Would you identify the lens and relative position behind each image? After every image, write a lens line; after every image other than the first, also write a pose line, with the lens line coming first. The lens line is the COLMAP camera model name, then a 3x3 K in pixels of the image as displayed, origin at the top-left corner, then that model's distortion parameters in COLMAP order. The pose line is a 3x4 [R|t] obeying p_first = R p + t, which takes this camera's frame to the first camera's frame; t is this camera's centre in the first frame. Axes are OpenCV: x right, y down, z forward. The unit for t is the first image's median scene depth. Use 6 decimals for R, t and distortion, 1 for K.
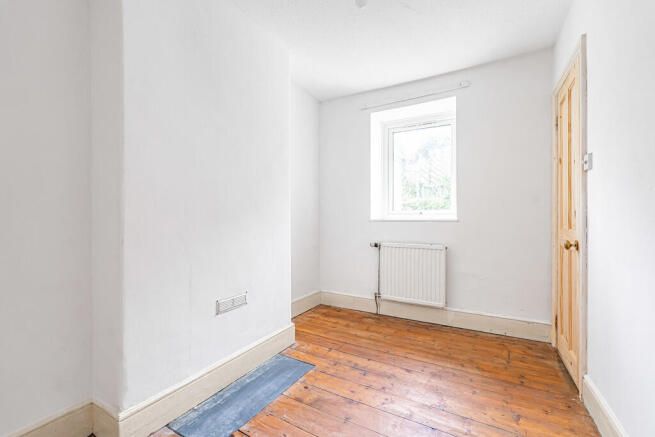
lens RADIAL K [[302.0, 0, 327.2], [0, 302.0, 219.9], [0, 0, 1]] dist [-0.000955, -0.000237]
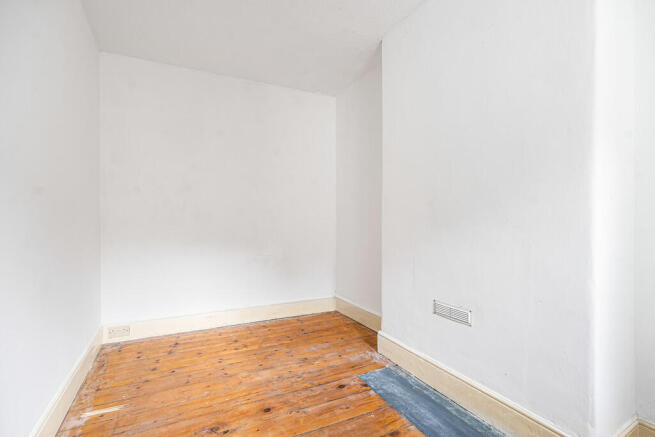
lens RADIAL K [[302.0, 0, 327.2], [0, 302.0, 219.9], [0, 0, 1]] dist [-0.000955, -0.000237]
pose [[-0.573780, -0.000090, -0.819010, 0.687645], [0.001821, 0.999997, -0.001385, -0.004625], [0.819008, -0.002286, -0.573778, 1.289079]]
